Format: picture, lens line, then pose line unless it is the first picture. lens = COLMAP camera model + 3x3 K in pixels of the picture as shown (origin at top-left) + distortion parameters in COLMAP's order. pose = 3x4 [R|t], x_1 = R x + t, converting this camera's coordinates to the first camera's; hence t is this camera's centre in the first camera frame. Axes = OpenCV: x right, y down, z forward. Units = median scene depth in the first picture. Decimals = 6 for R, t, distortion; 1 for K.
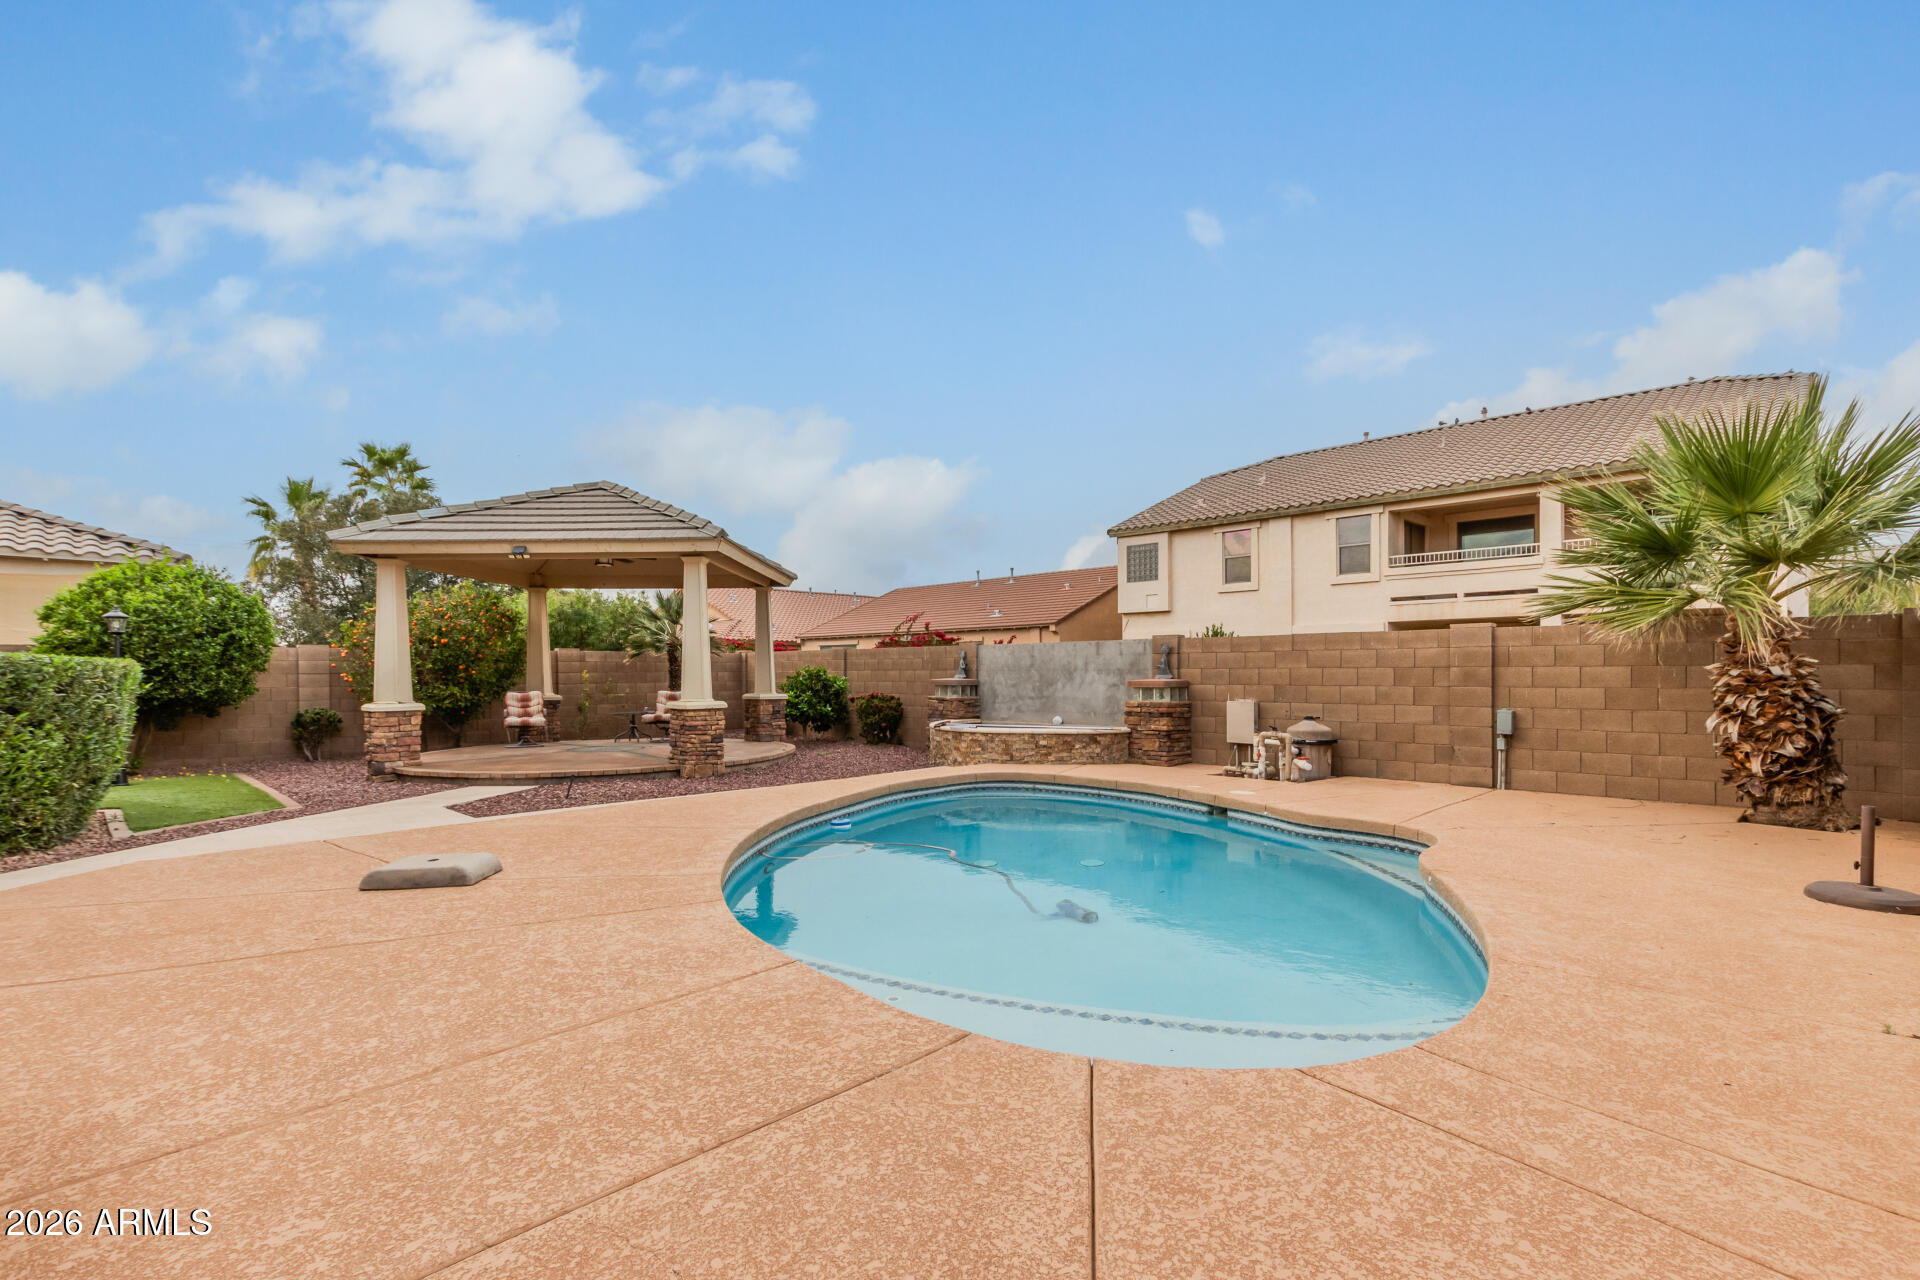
lens RADIAL K [[890.2, 0, 967.7], [0, 890.2, 662.5], [0, 0, 1]] dist [-0.003055, 0.000221]
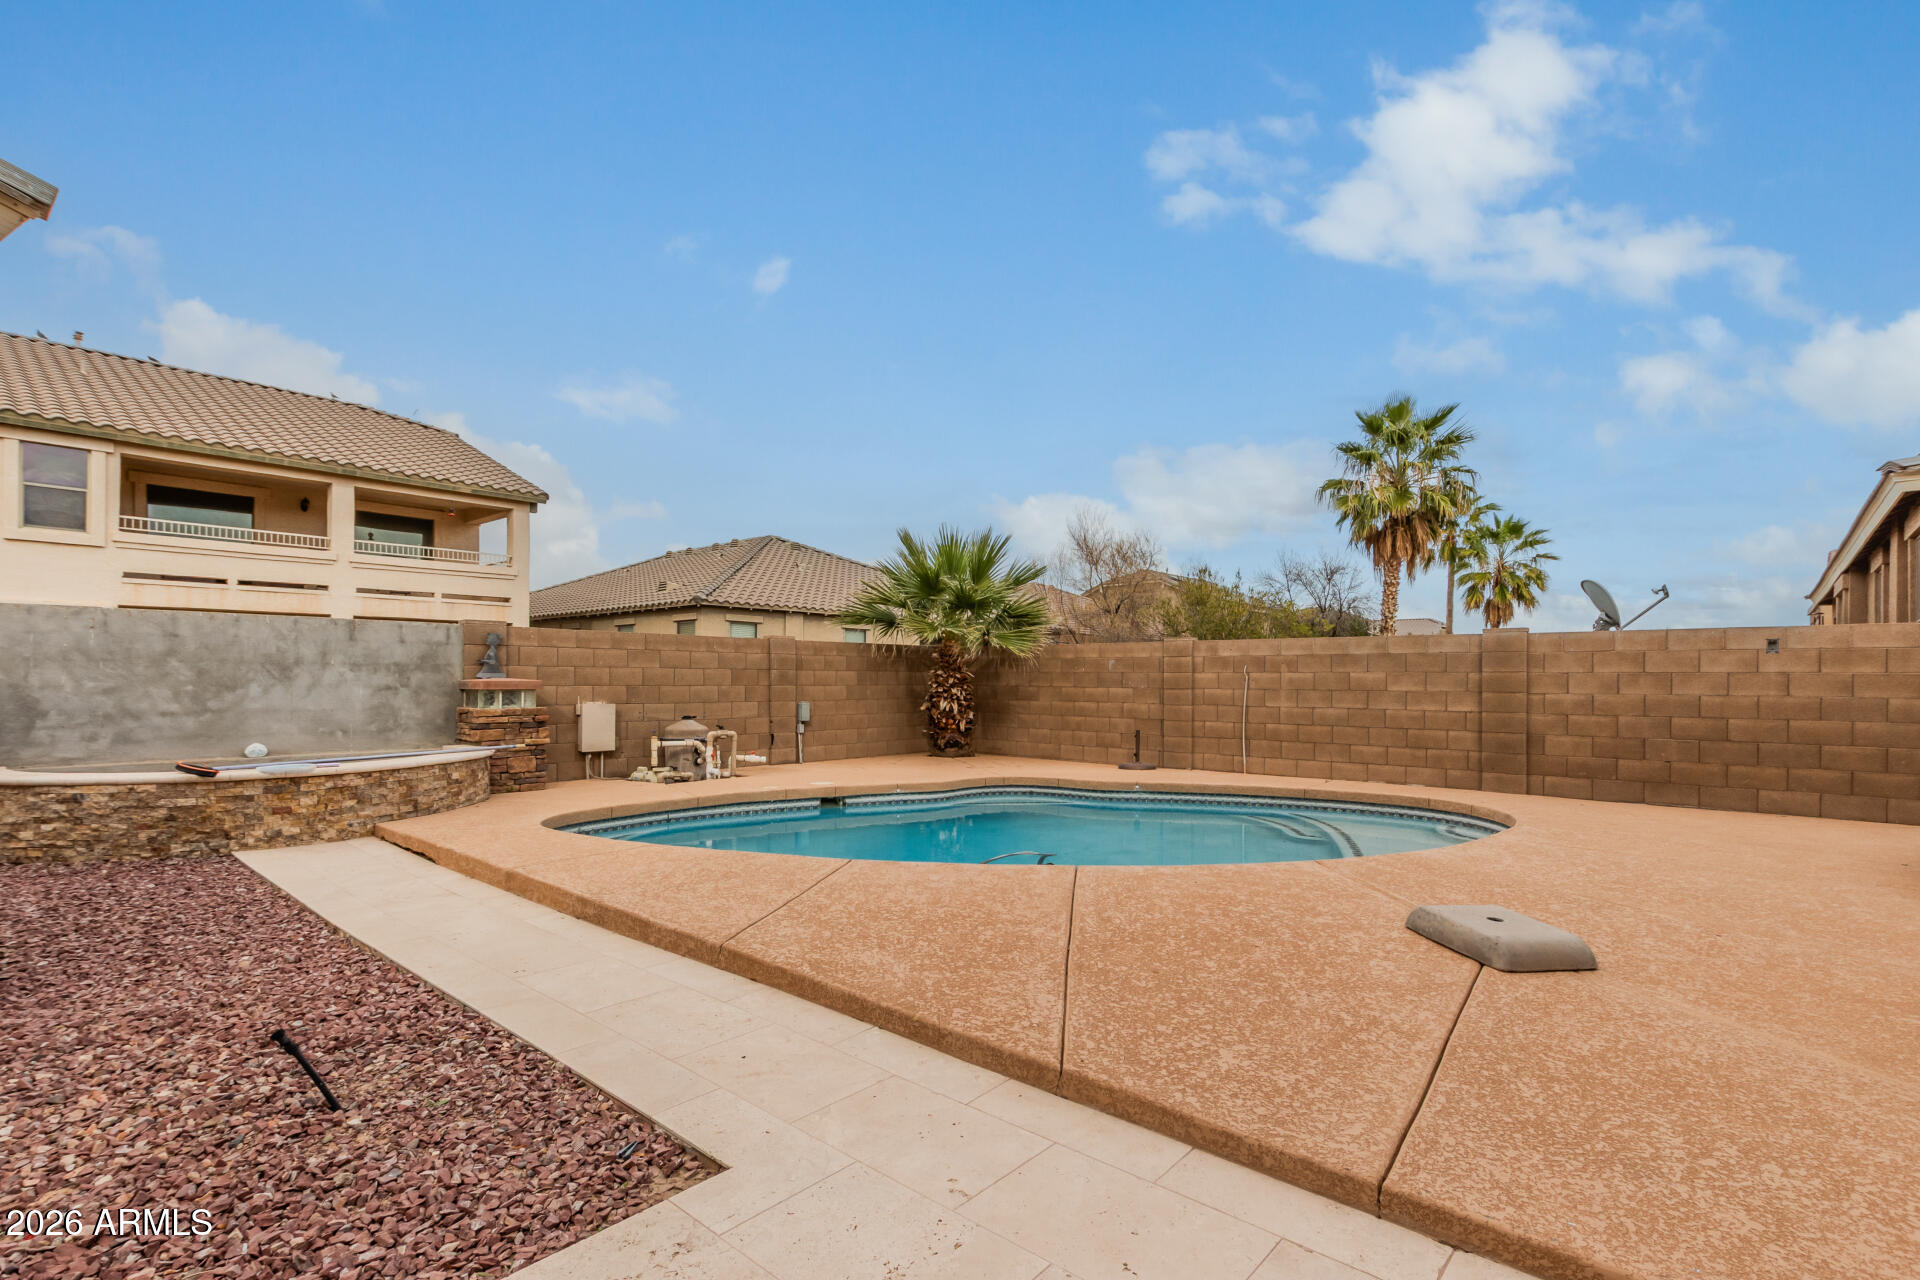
lens RADIAL K [[903.4, 0, 968.2], [0, 903.4, 663.2], [0, 0, 1]] dist [-0.005328, -0.000279]
pose [[-0.076688, 0.023023, 0.996789, -0.564070], [-0.015143, 0.999591, -0.024253, 0.017475], [-0.996940, -0.016954, -0.076308, 0.641493]]
